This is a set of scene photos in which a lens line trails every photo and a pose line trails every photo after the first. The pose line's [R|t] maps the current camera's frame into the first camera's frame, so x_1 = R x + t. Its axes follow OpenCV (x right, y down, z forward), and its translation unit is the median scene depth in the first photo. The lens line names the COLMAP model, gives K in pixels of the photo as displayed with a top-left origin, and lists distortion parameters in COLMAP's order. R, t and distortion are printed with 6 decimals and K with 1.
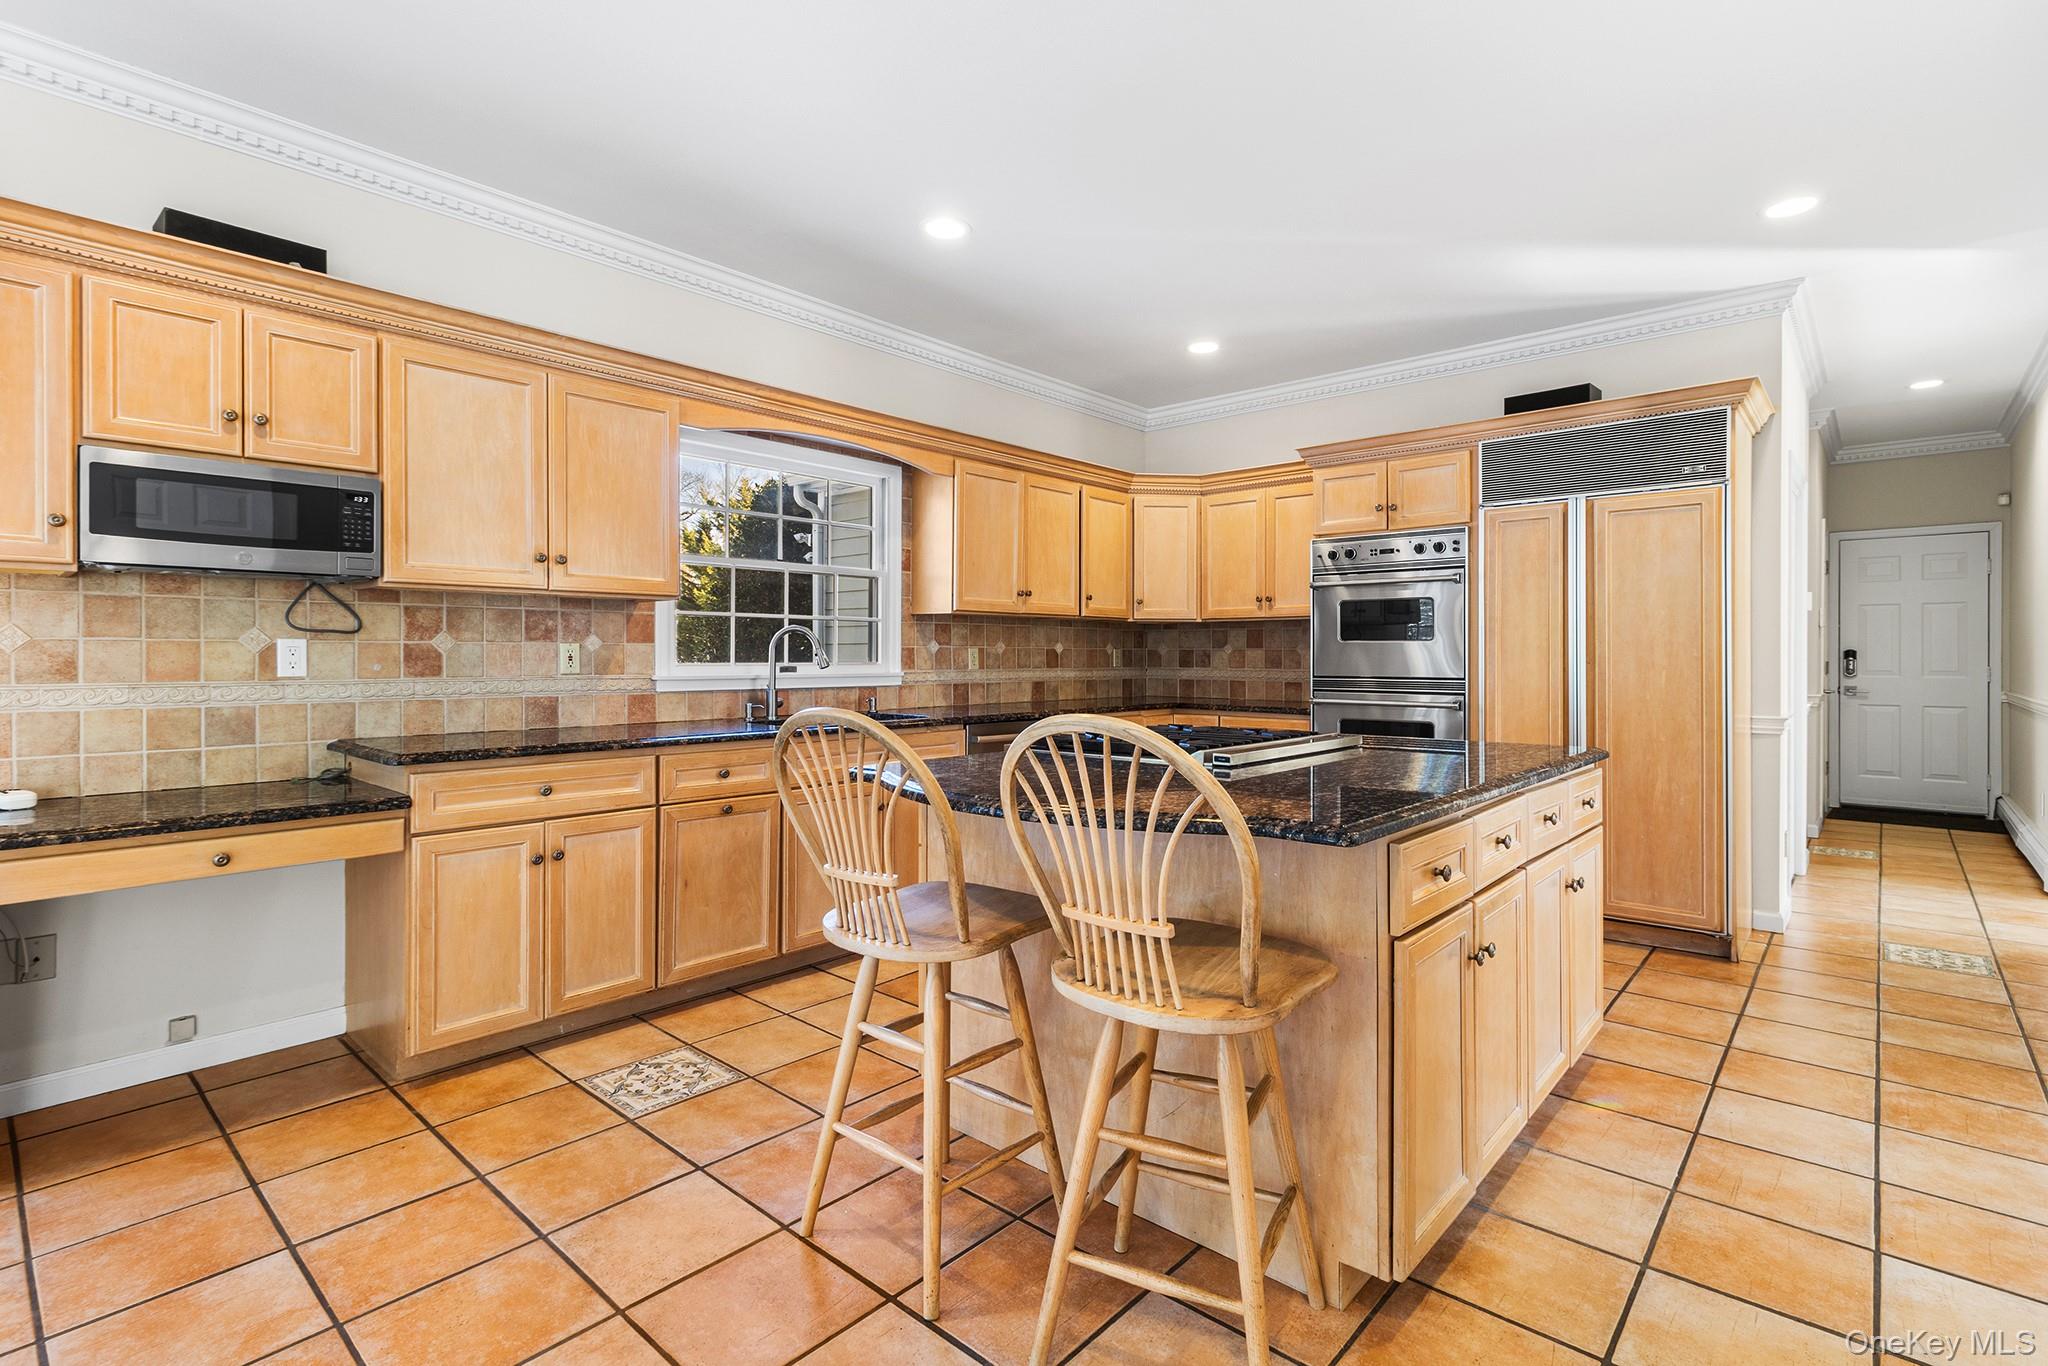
lens RADIAL K [[949.3, 0, 1043.3], [0, 949.3, 661.4], [0, 0, 1]] dist [0.006785, 0.000194]
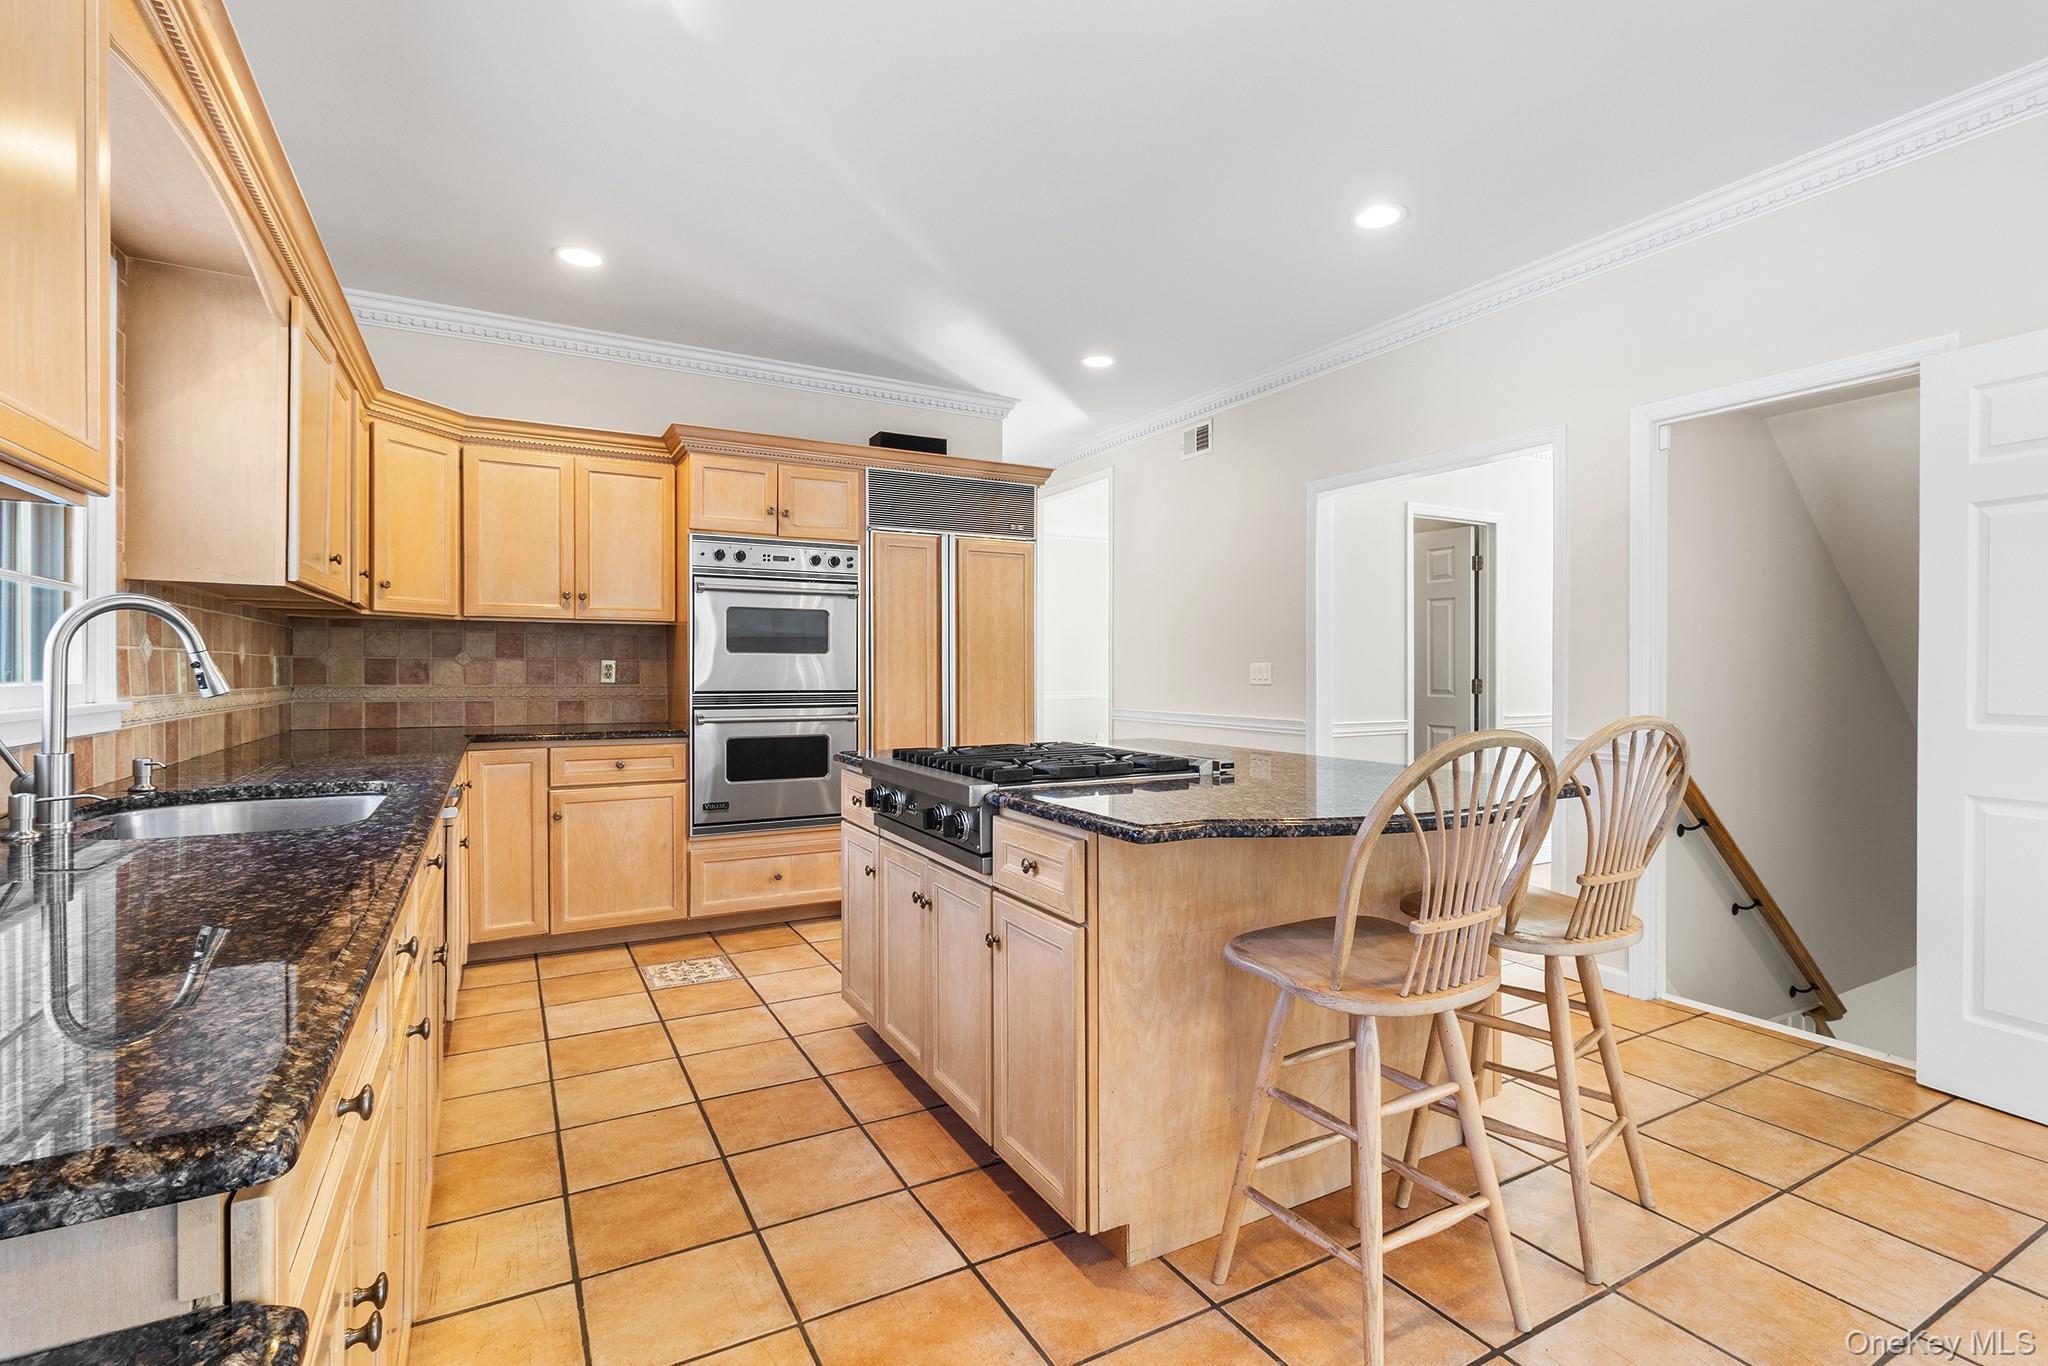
lens RADIAL K [[964.8, 0, 1034.8], [0, 964.8, 667.3], [0, 0, 1]] dist [0.001888, 0.000666]
pose [[0.333631, 0.002688, 0.942700, -0.477549], [0.002197, 0.999991, -0.003629, -0.003348], [-0.942701, 0.003282, 0.333622, 0.453504]]
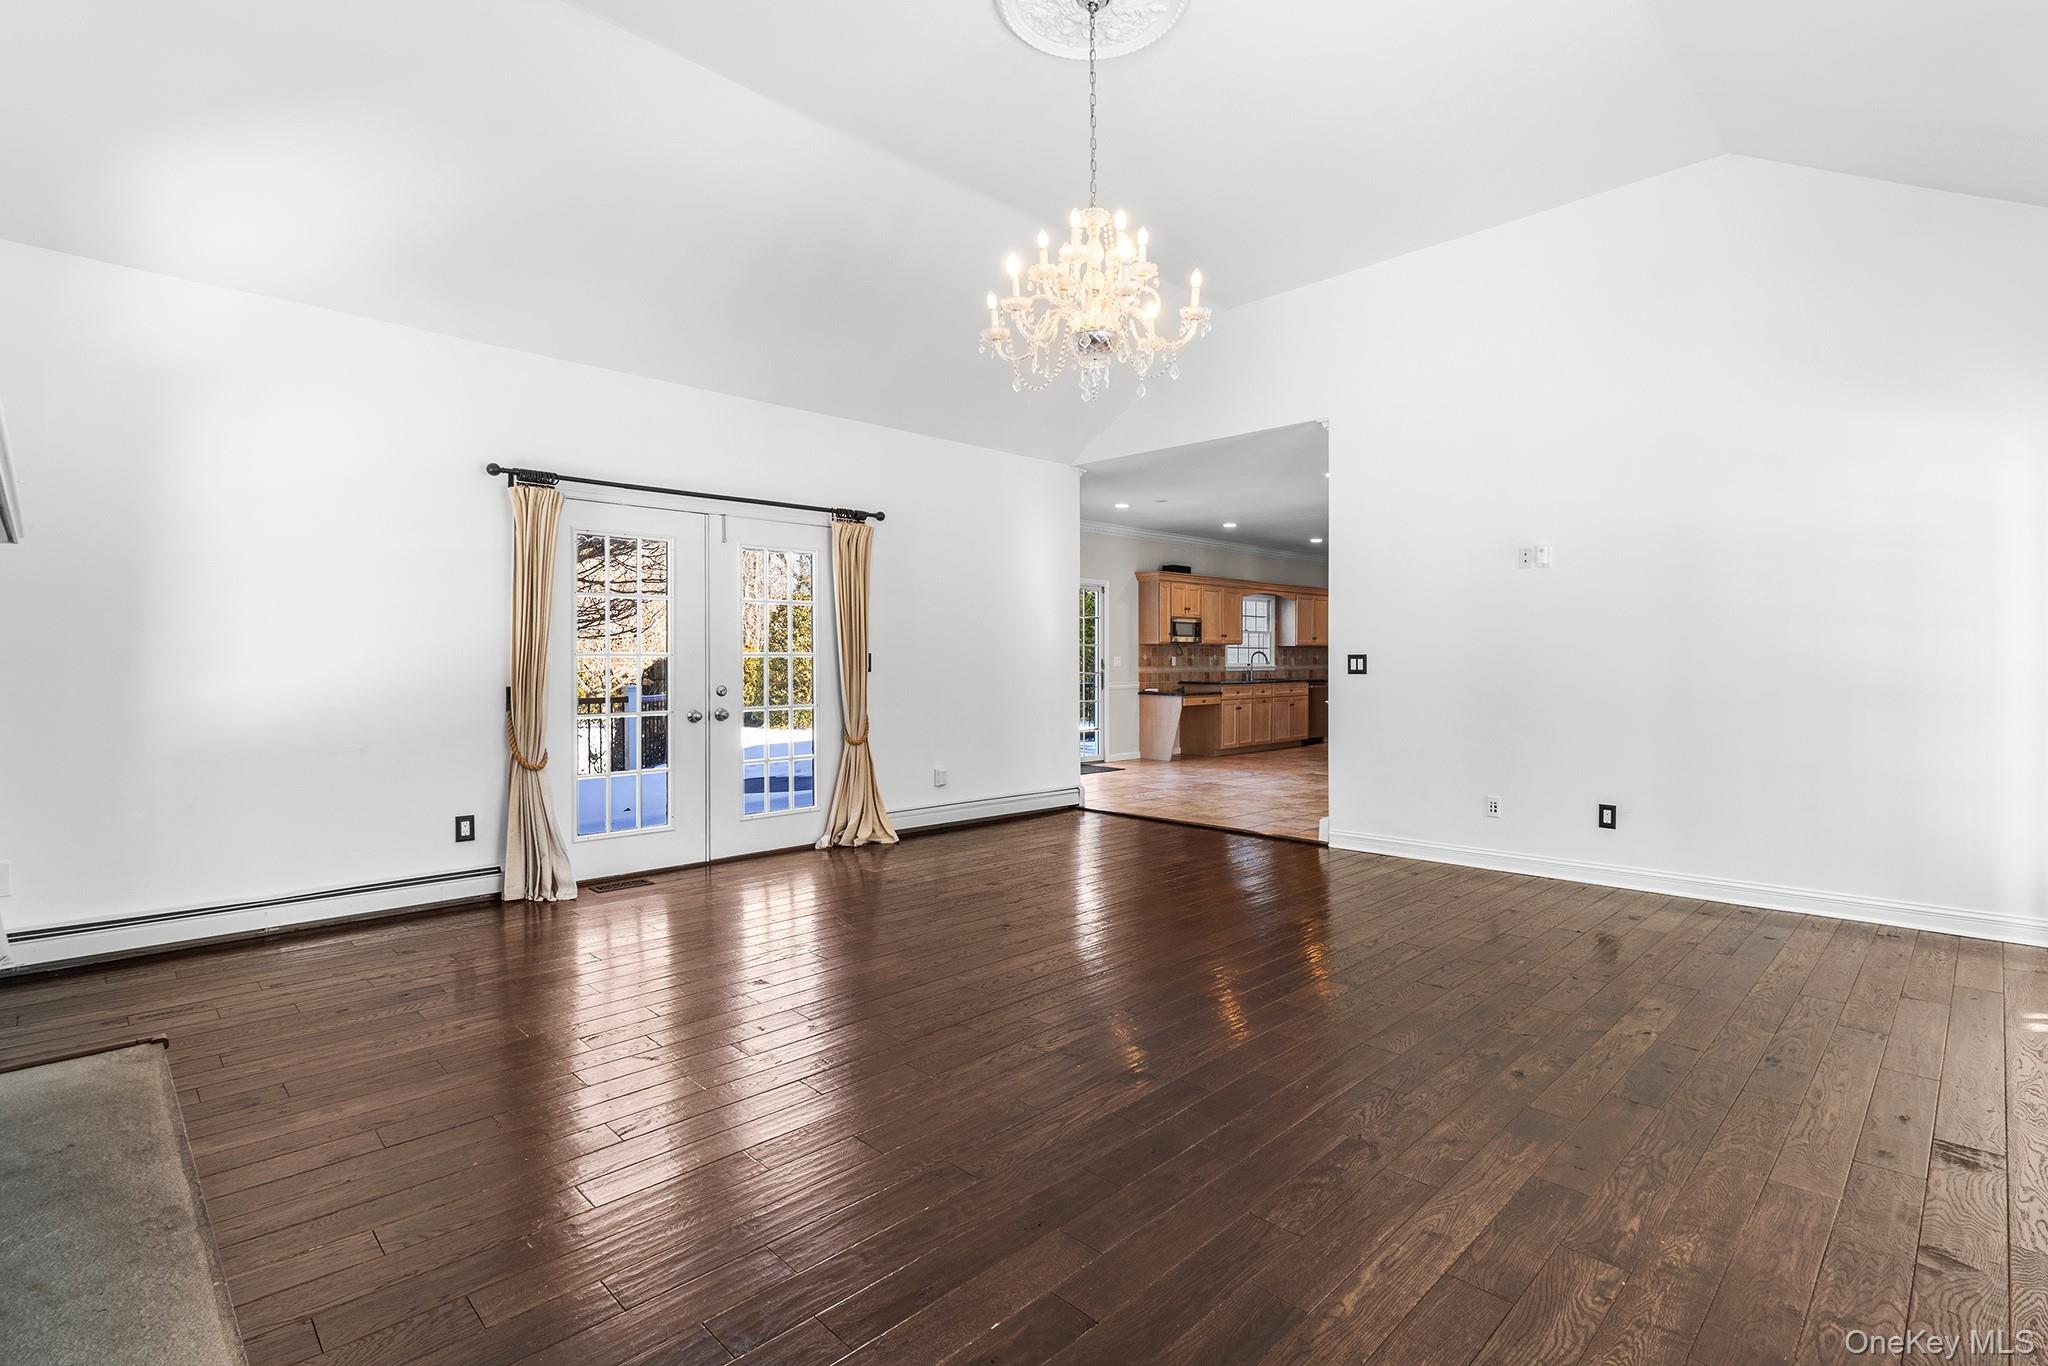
lens RADIAL K [[981.7, 0, 1054.4], [0, 981.7, 655.8], [0, 0, 1]] dist [0.011965, 0.000889]
pose [[0.999254, -0.001704, -0.038589, -0.754966], [0.001340, 0.999954, -0.009445, 0.008787], [0.038604, 0.009386, 0.999211, -2.180105]]
